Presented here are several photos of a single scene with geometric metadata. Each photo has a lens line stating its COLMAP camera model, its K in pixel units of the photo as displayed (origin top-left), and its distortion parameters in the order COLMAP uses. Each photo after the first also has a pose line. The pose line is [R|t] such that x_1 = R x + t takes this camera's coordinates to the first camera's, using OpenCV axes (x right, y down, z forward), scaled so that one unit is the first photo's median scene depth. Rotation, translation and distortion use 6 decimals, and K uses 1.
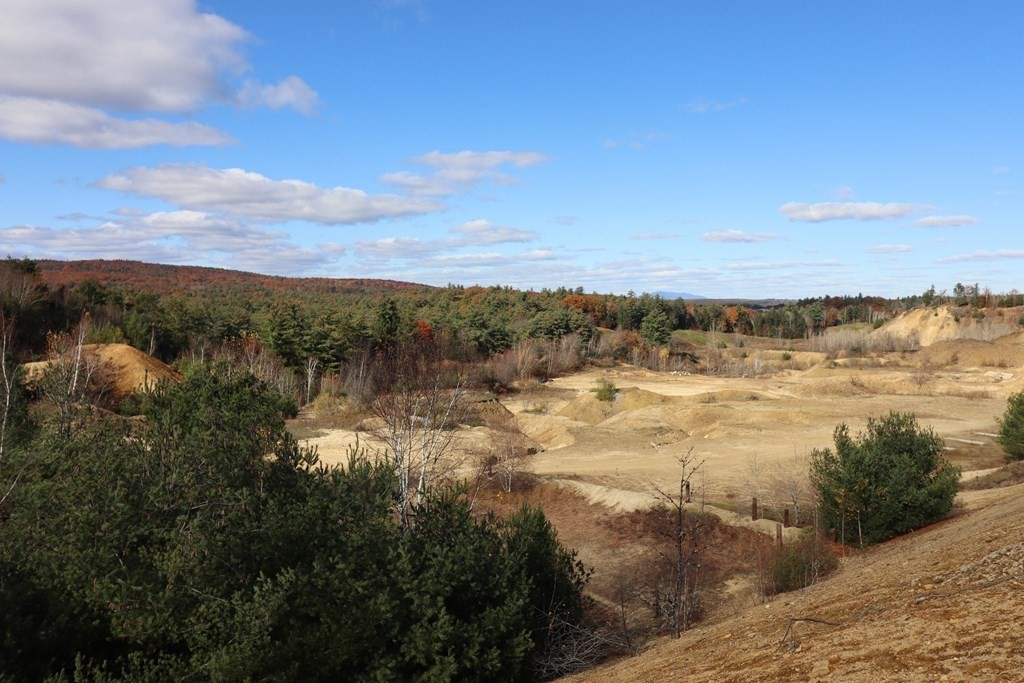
lens RADIAL K [[808.5, 0, 510.7], [0, 808.5, 336.2], [0, 0, 1]] dist [0.026812, -0.010653]
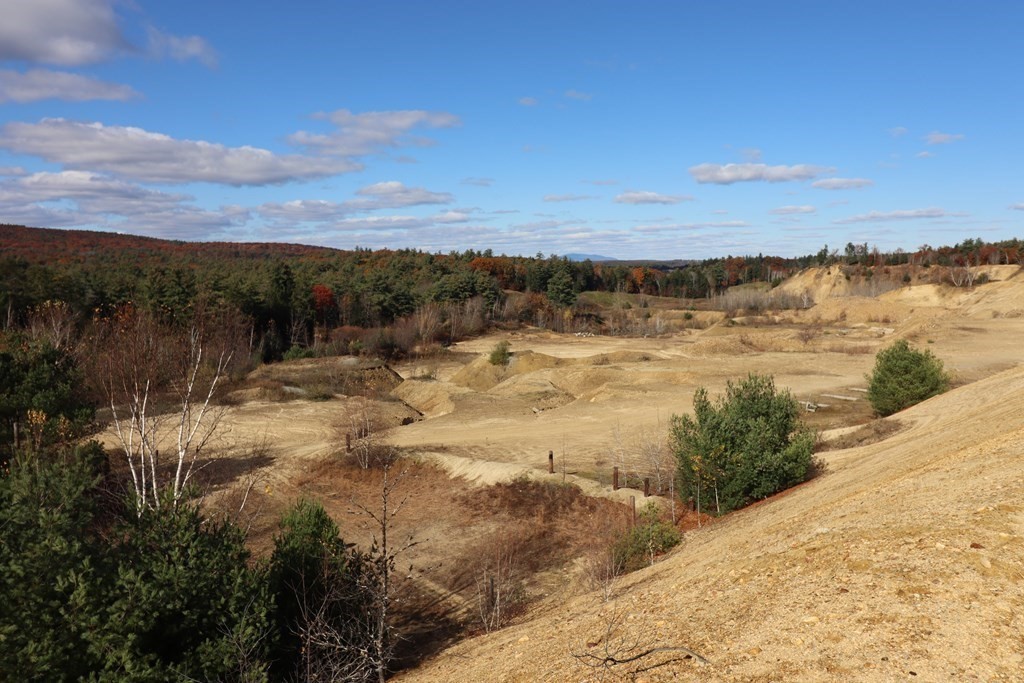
lens RADIAL K [[808.5, 0, 508.6], [0, 808.5, 326.9], [0, 0, 1]] dist [0.026812, -0.010653]
pose [[0.994558, -0.017962, 0.102622, 0.080230], [0.014436, 0.999283, 0.035005, -0.000795], [-0.103177, -0.033333, 0.994104, 0.069915]]
